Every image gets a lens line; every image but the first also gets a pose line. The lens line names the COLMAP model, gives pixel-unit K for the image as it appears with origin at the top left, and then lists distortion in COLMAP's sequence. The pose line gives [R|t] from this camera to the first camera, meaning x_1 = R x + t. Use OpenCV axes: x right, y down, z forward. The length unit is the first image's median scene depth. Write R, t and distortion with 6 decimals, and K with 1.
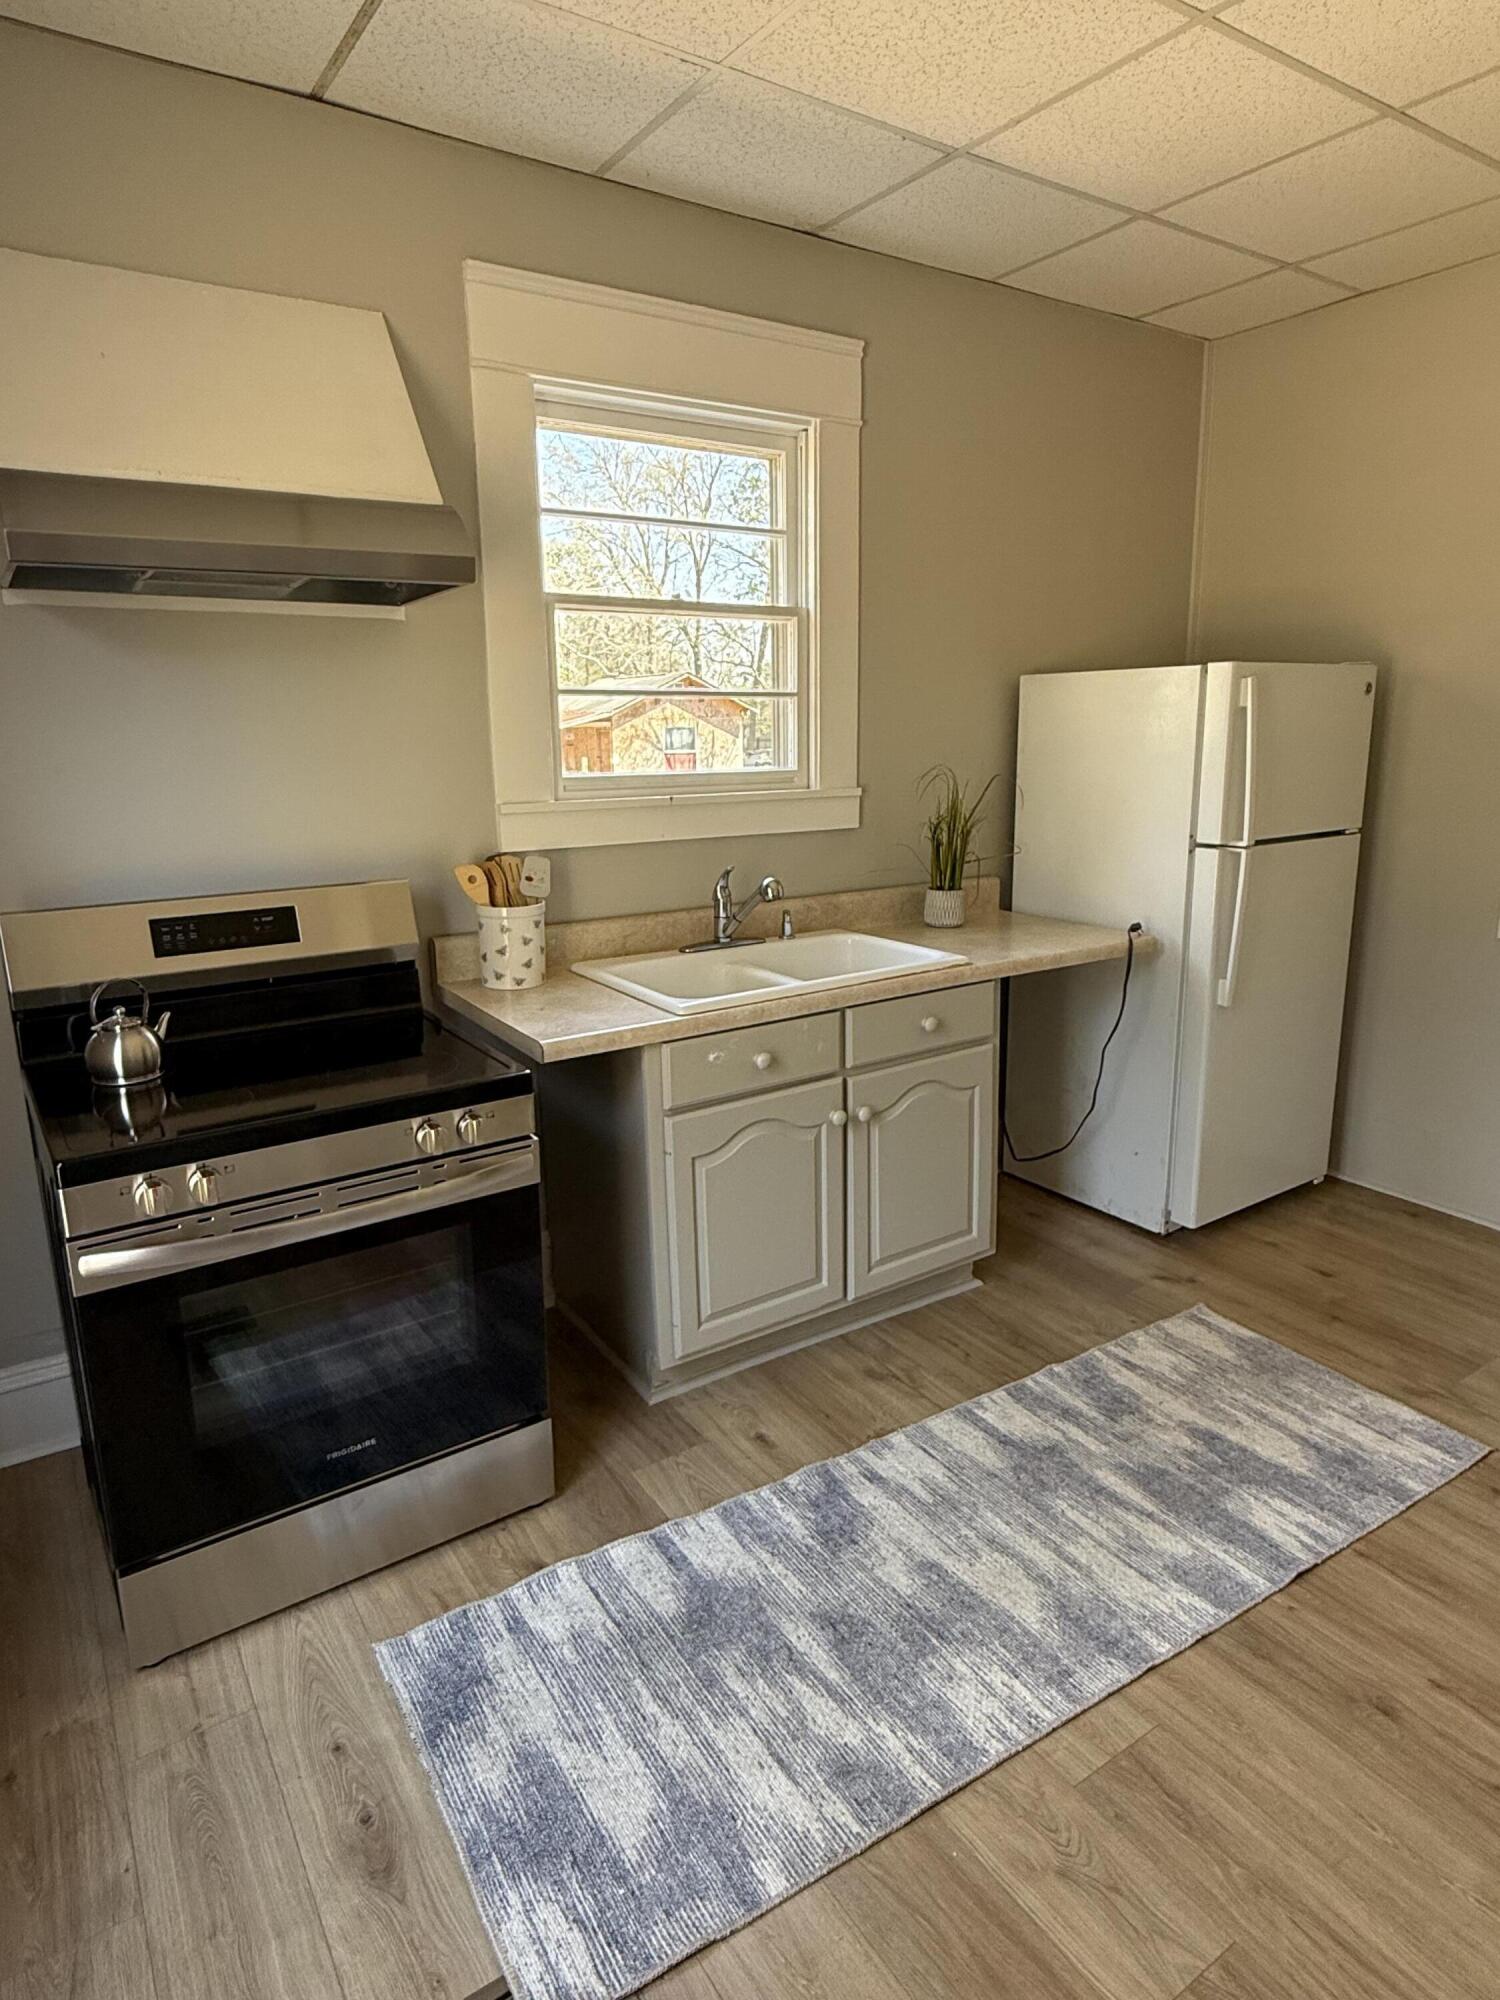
lens RADIAL K [[1176.2, 0, 756.0], [0, 1176.2, 992.6], [0, 0, 1]] dist [-0.005242, -0.001097]
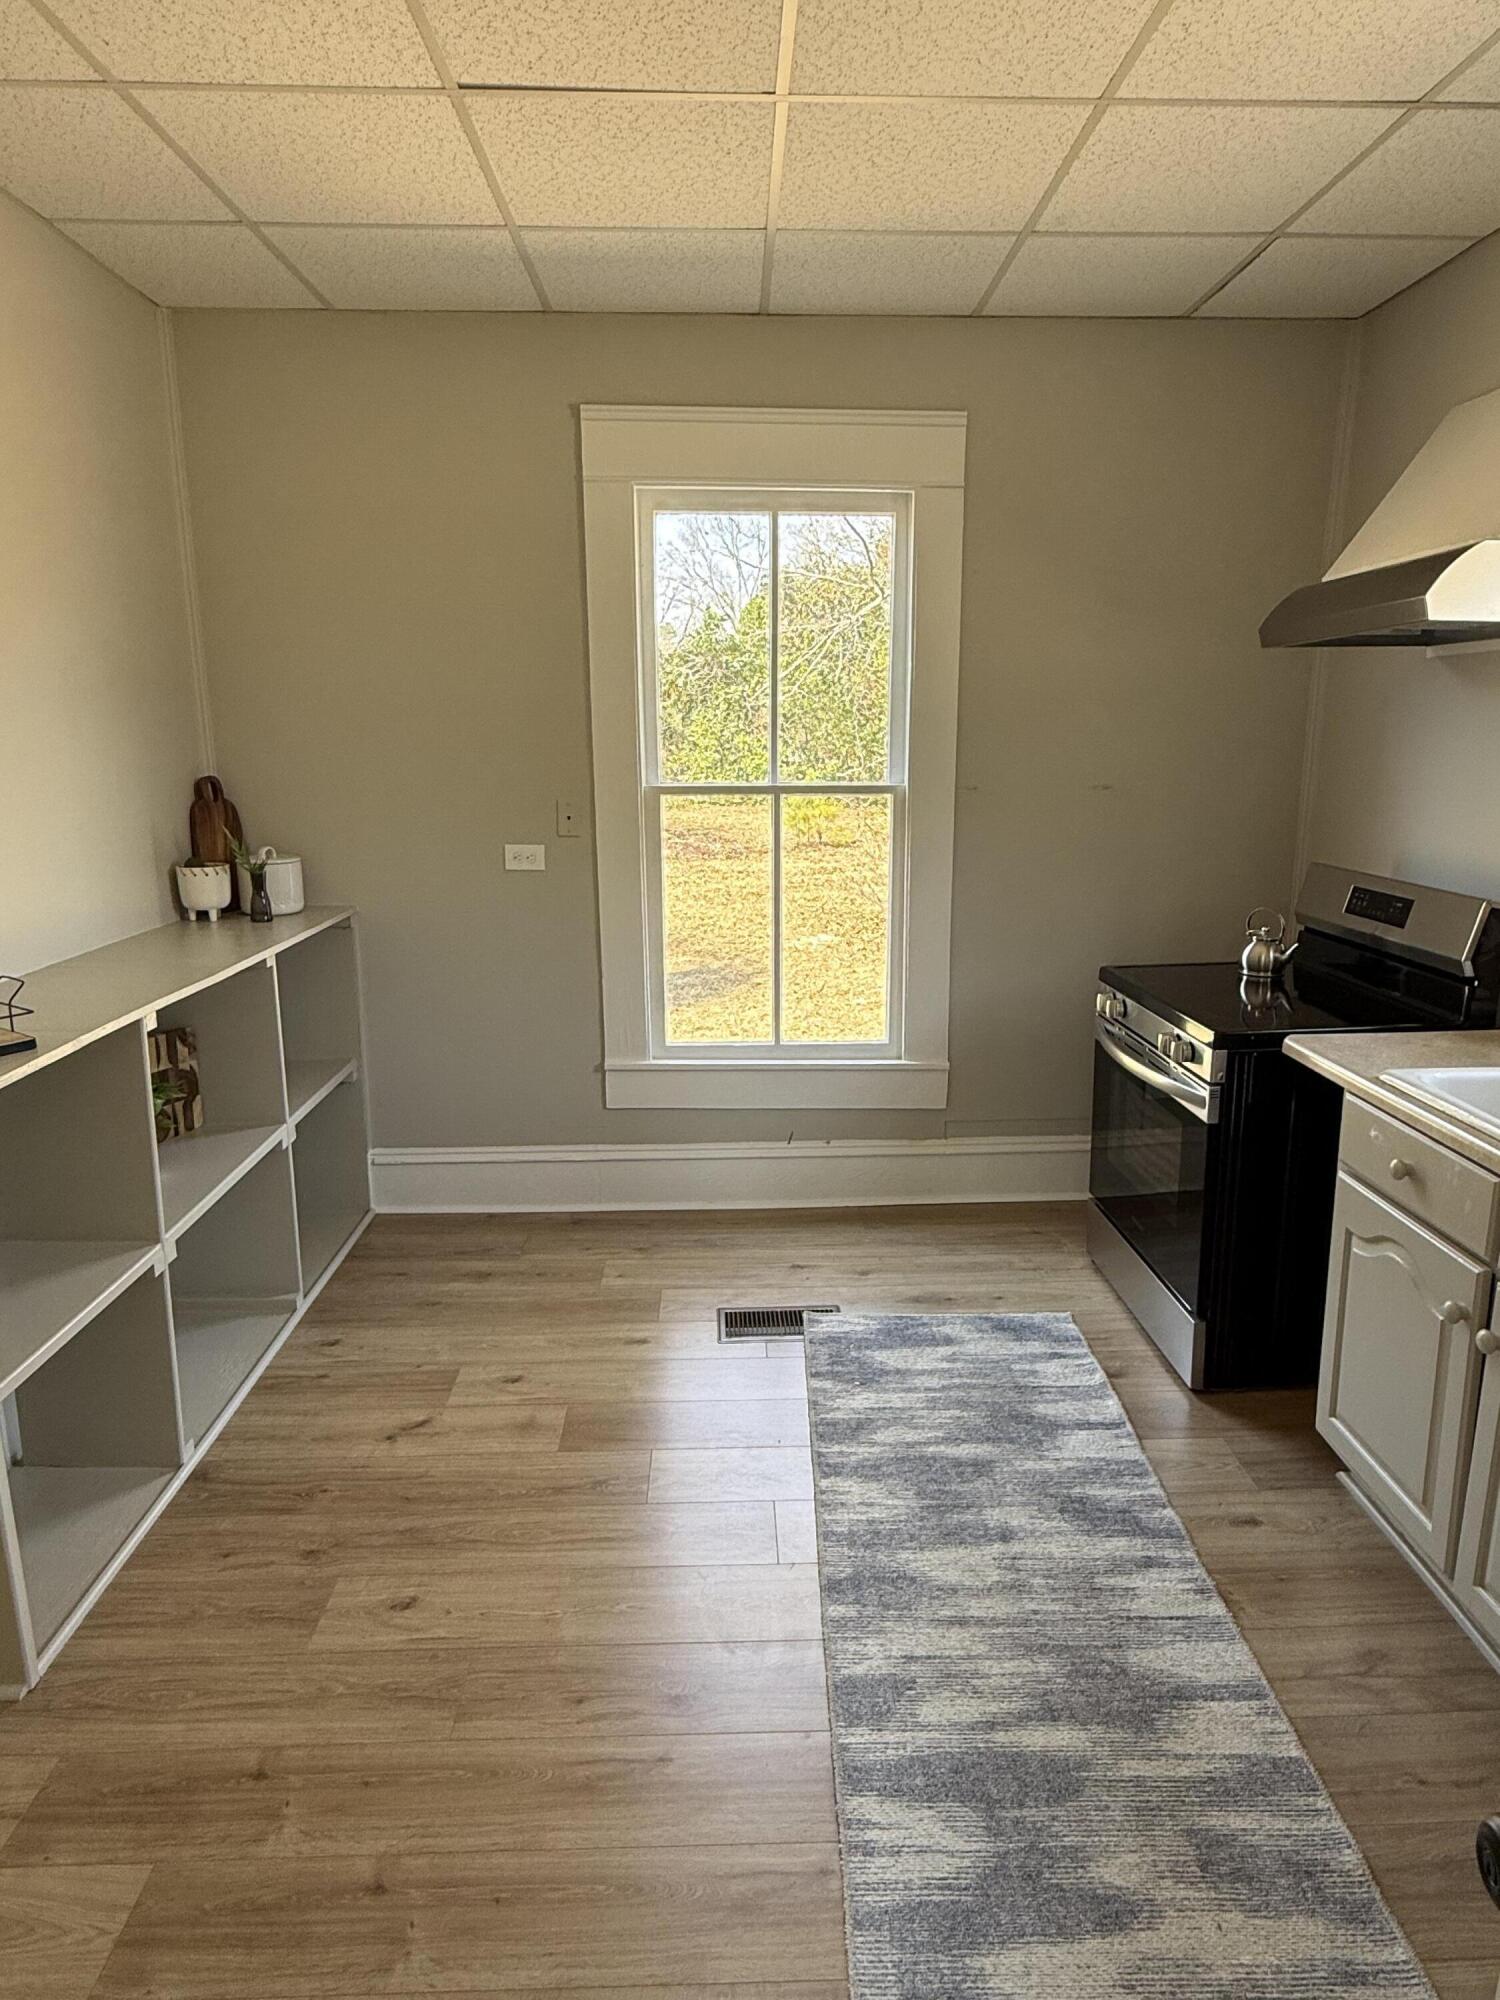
lens RADIAL K [[1176.2, 0, 756.0], [0, 1176.2, 992.6], [0, 0, 1]] dist [-0.005242, -0.001097]
pose [[-0.530863, 0.208069, -0.821518, 1.081329], [-0.174905, 0.921620, 0.346446, -0.320636], [0.829212, 0.327603, -0.452862, 1.154850]]
